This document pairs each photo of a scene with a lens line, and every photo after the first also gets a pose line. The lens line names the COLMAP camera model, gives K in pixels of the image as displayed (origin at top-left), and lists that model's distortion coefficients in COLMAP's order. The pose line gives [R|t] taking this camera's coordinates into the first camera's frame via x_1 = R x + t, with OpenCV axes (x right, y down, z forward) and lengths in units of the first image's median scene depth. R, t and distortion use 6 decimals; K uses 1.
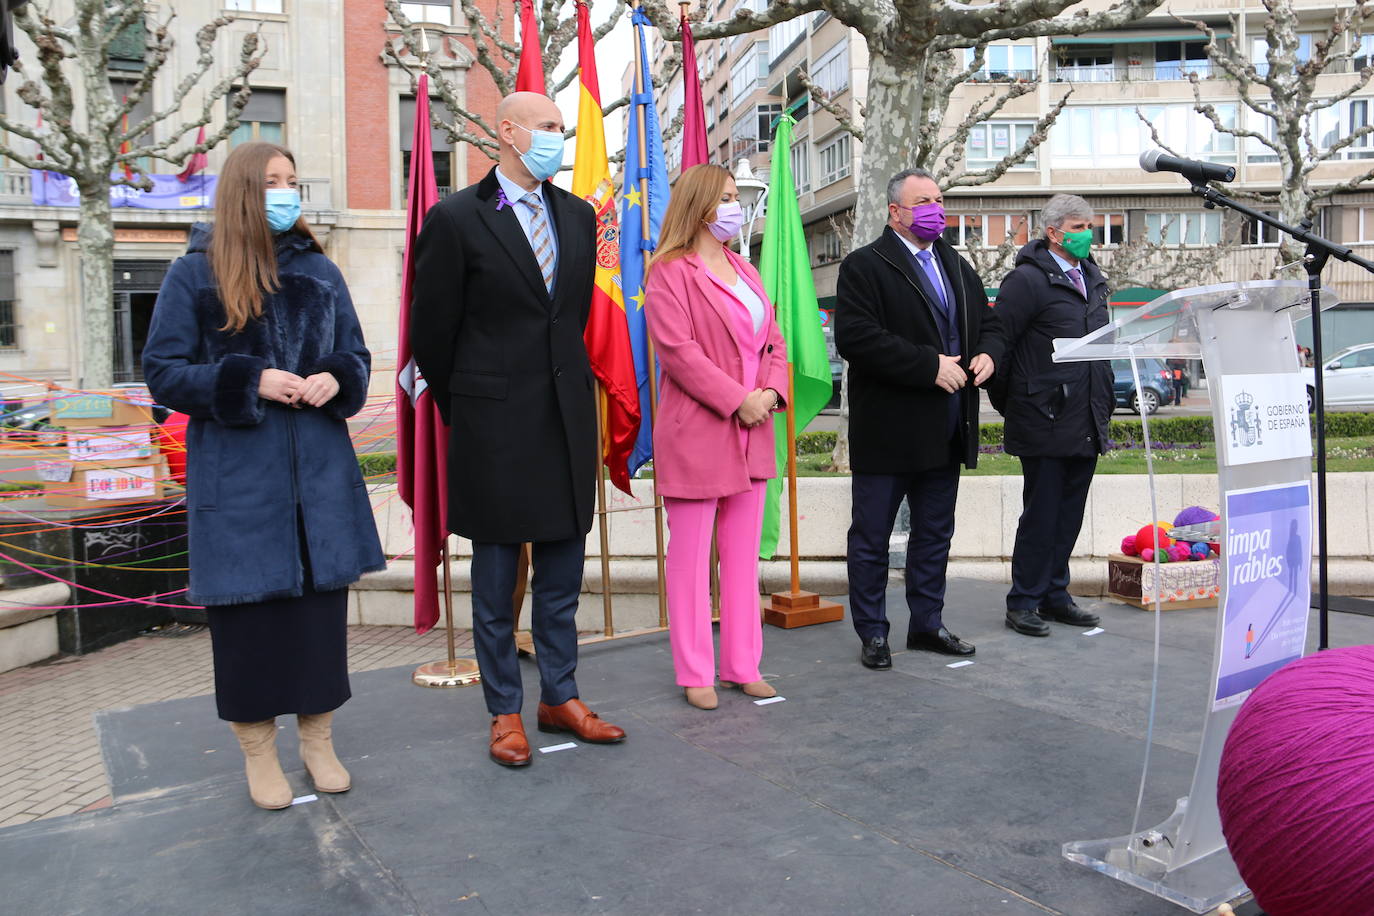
lens RADIAL K [[1136.1, 0, 699.2], [0, 1136.1, 445.7], [0, 0, 1]] dist [-0.166410, 0.125842]
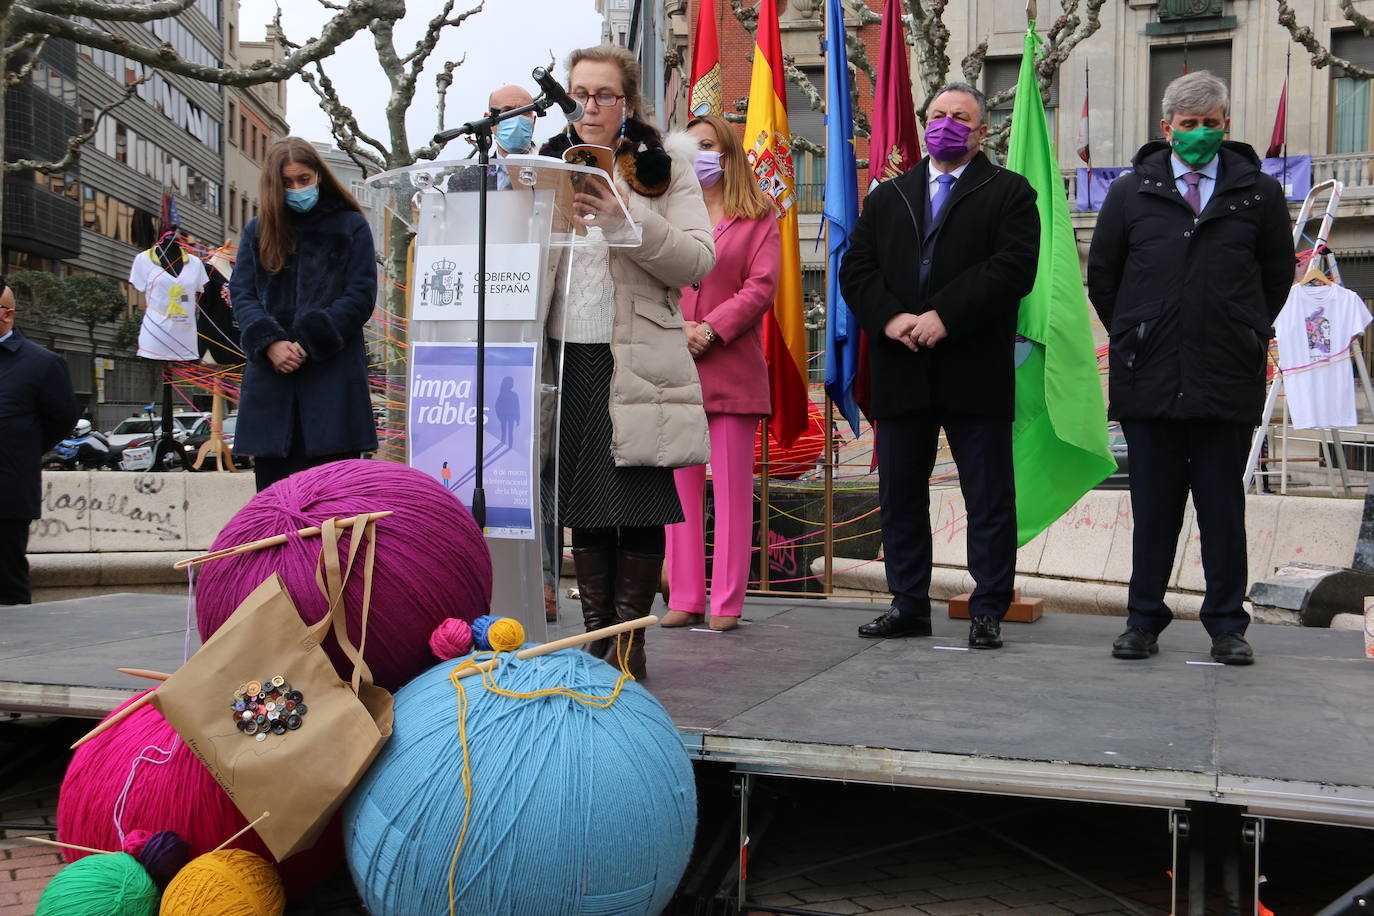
lens RADIAL K [[1556.1, 0, 711.5], [0, 1556.1, 455.9], [0, 0, 1]] dist [0.059869, 0.000000]
pose [[0.644921, 0.042846, -0.763048, 0.770765], [-0.085467, 0.996208, -0.016297, 0.063705], [0.759456, 0.075726, 0.646137, 0.062010]]
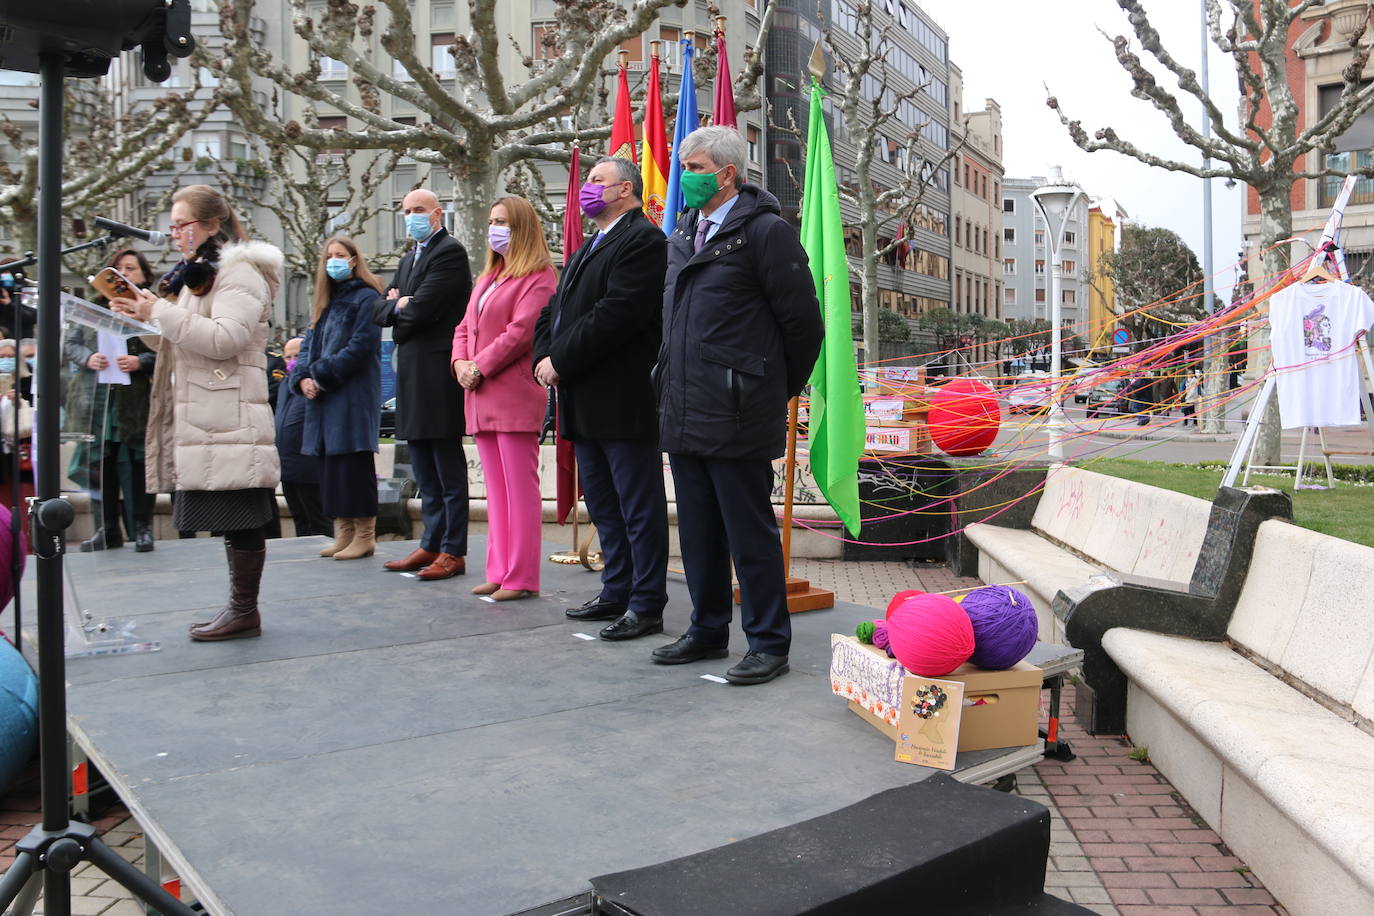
lens RADIAL K [[1136.1, 0, 704.9], [0, 1136.1, 447.2], [0, 0, 1]] dist [-0.166410, 0.125842]
pose [[0.140807, 0.080552, -0.986755, 0.938897], [-0.076074, 0.994618, 0.070338, -0.042090], [0.987110, 0.065162, 0.146177, 0.718587]]
